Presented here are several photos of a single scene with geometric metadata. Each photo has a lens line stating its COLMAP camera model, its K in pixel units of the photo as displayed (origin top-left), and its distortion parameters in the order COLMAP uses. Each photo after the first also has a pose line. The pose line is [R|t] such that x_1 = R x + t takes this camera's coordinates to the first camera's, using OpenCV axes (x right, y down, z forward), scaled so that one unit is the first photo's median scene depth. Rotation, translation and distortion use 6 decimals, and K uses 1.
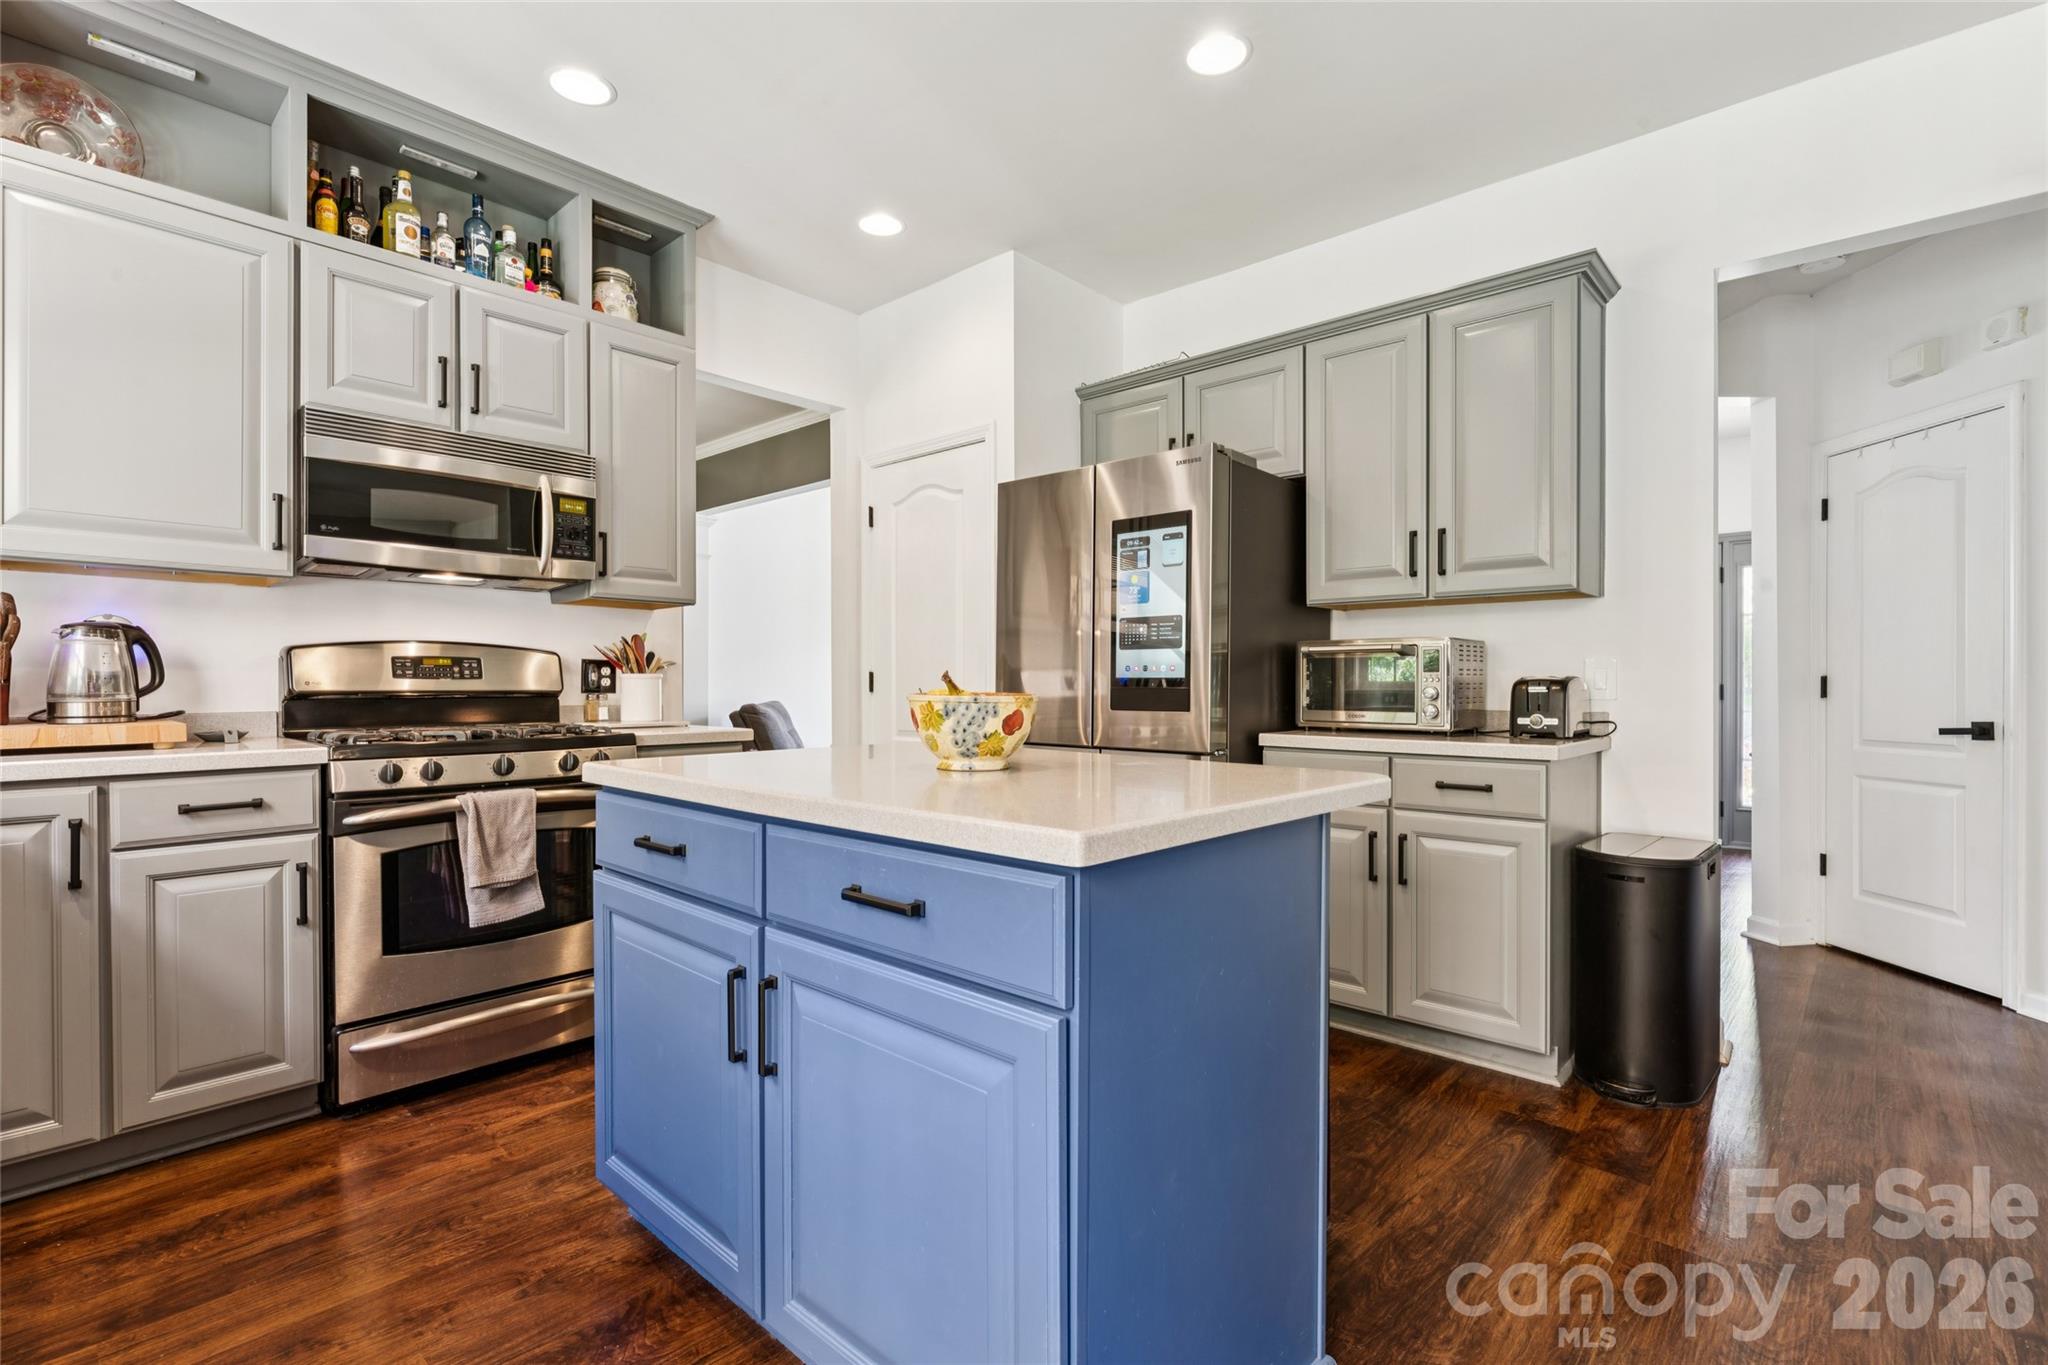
lens RADIAL K [[942.0, 0, 1004.2], [0, 942.0, 679.3], [0, 0, 1]] dist [-0.002584, -0.000299]
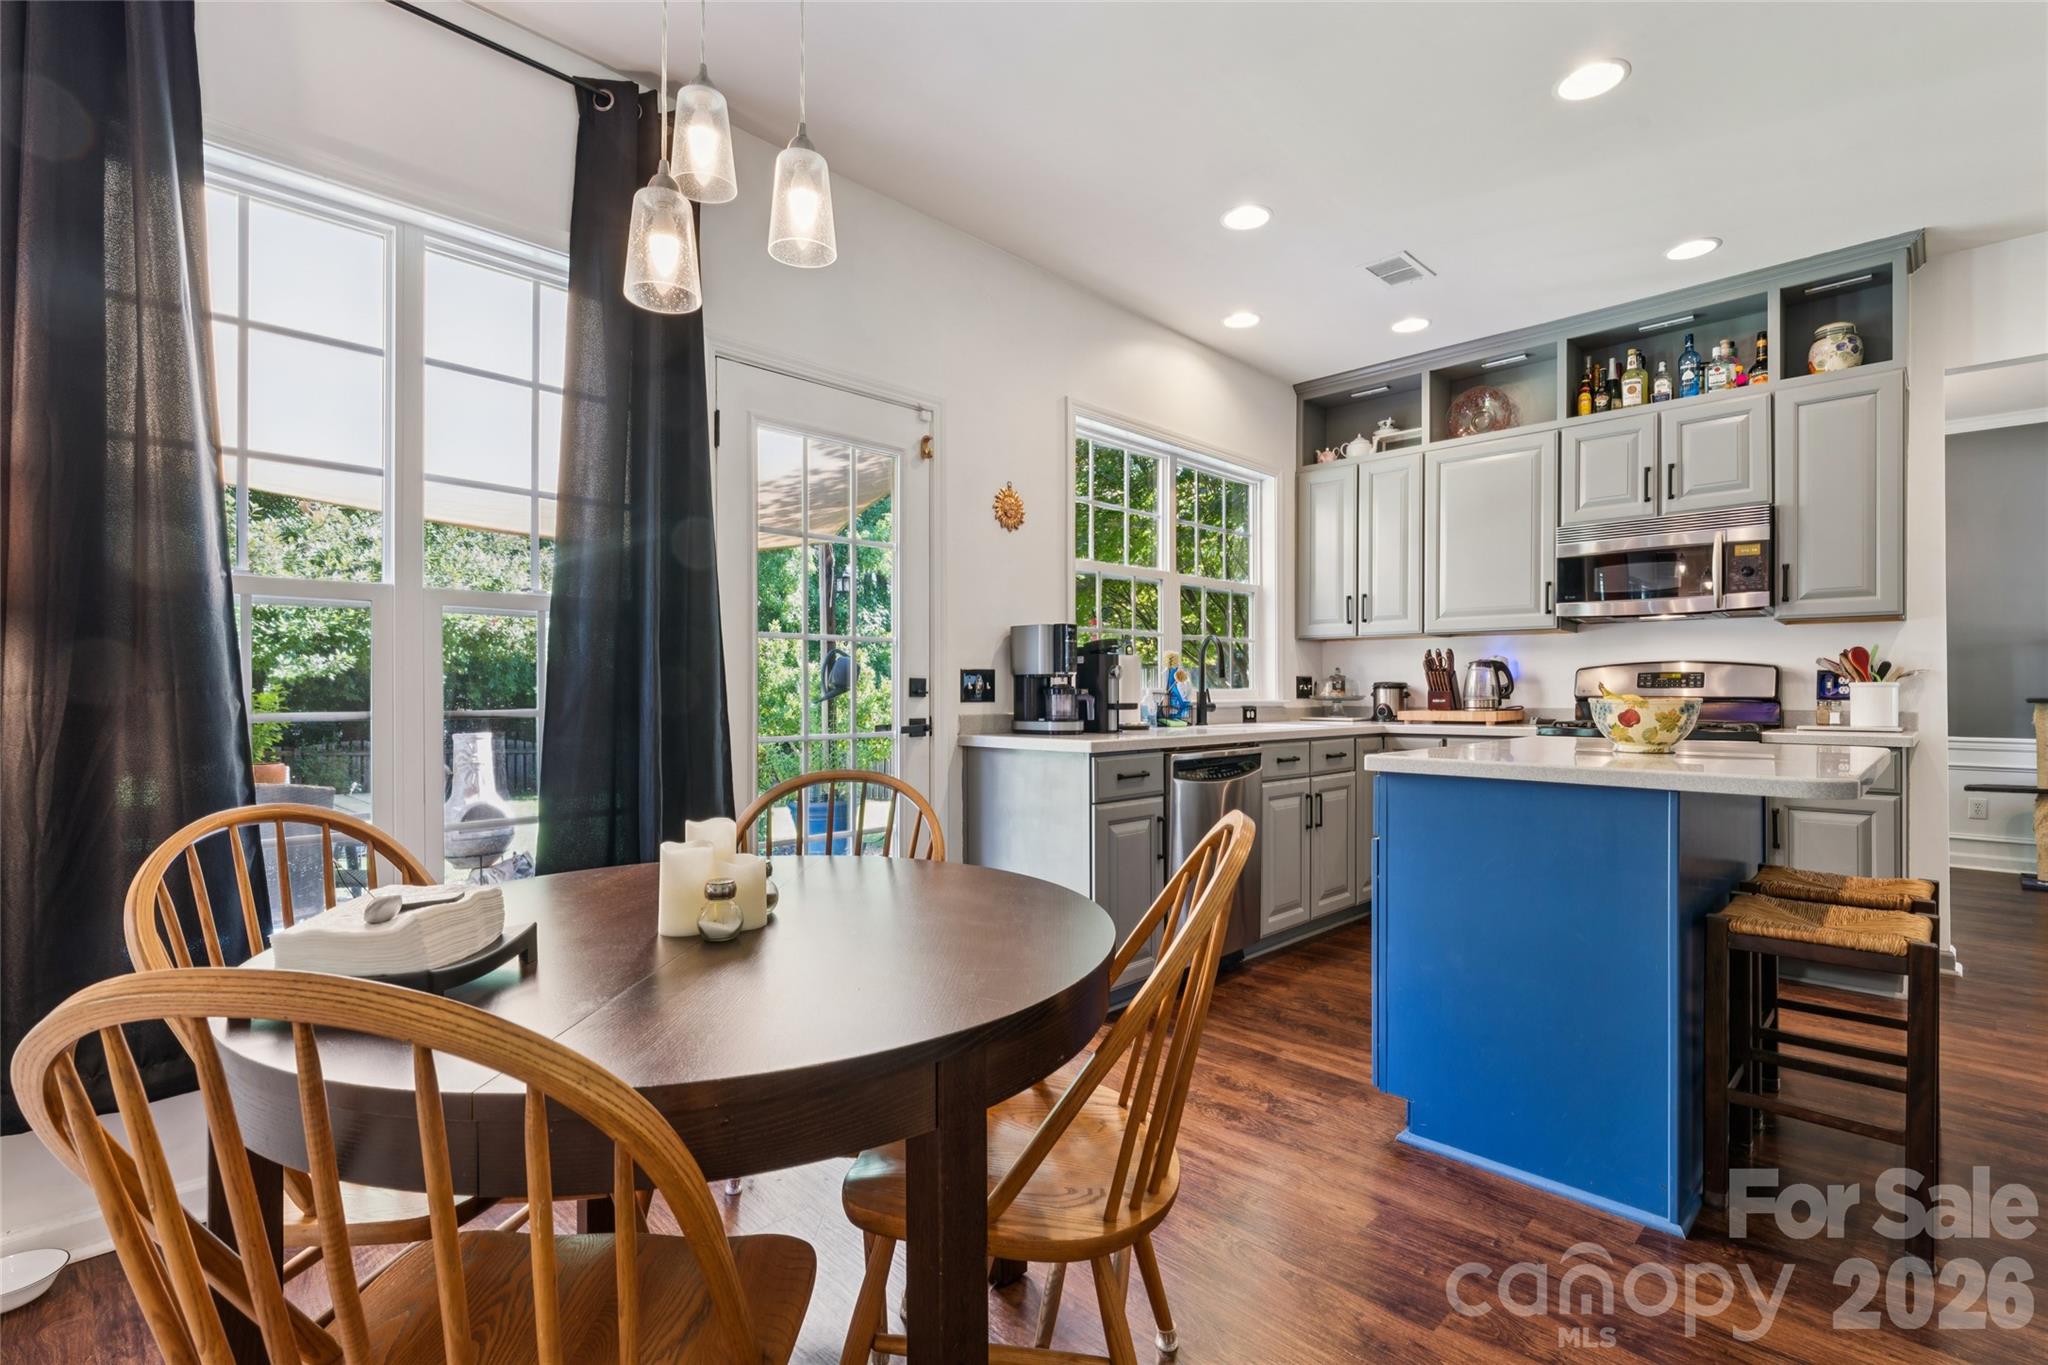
lens RADIAL K [[942.0, 0, 1016.3], [0, 942.0, 689.9], [0, 0, 1]] dist [-0.002584, -0.000299]
pose [[-0.039760, -0.003133, -0.999204, 0.896004], [0.003032, 0.999990, -0.003256, 0.004549], [0.999205, -0.003159, -0.039750, 0.076364]]
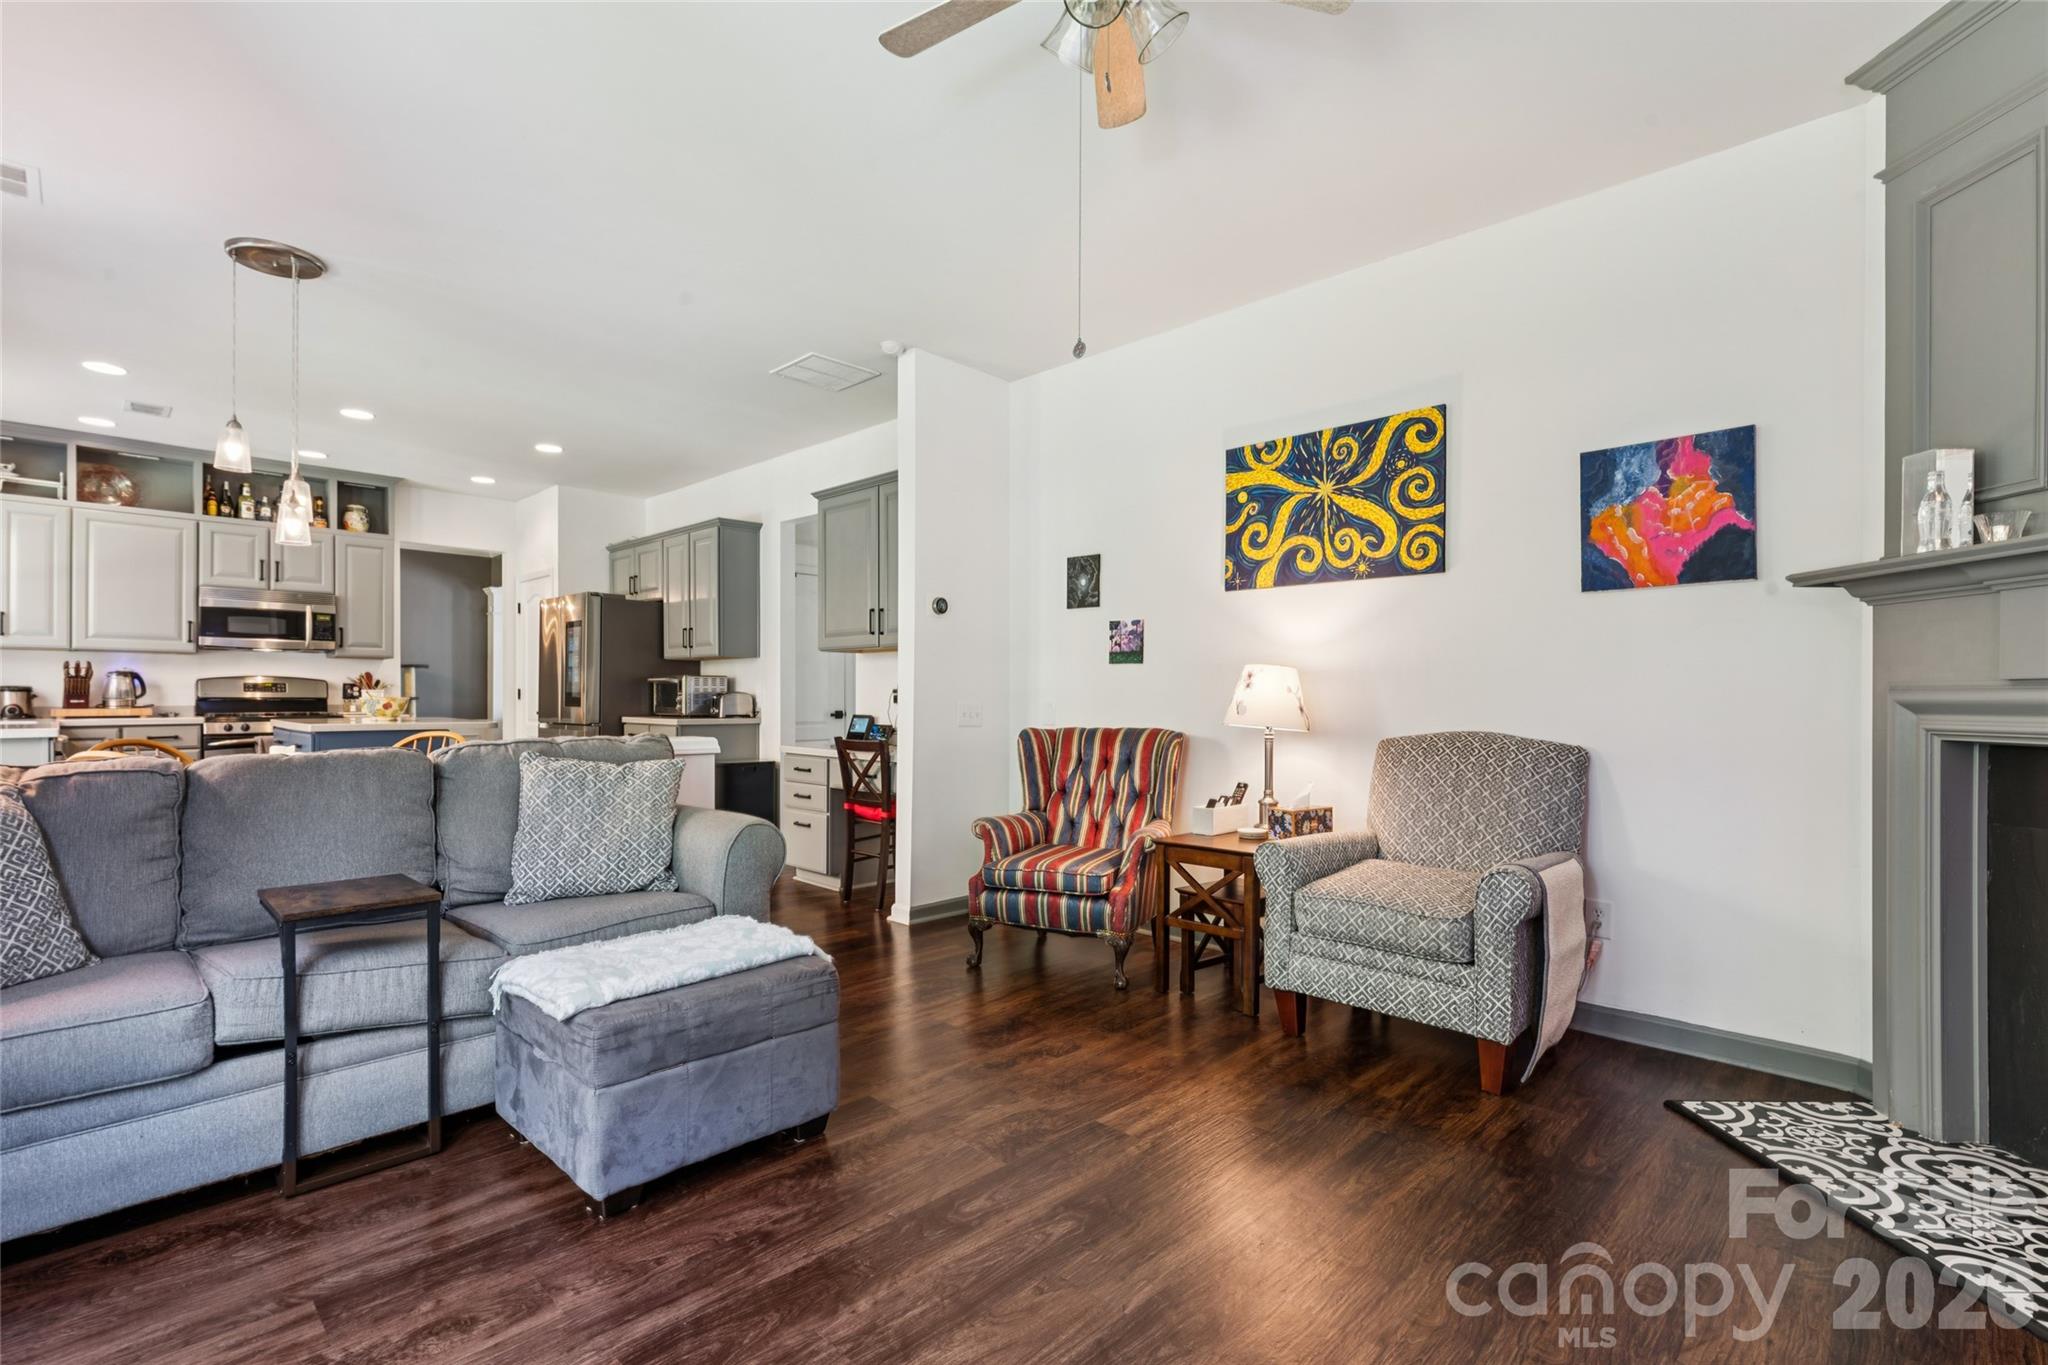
lens RADIAL K [[942.0, 0, 1030.7], [0, 942.0, 692.3], [0, 0, 1]] dist [-0.002584, -0.000299]
pose [[0.999810, 0.000847, -0.019456, 1.432589], [-0.000822, 0.999999, 0.001316, -0.004978], [0.019457, -0.001300, 0.999810, -1.387291]]
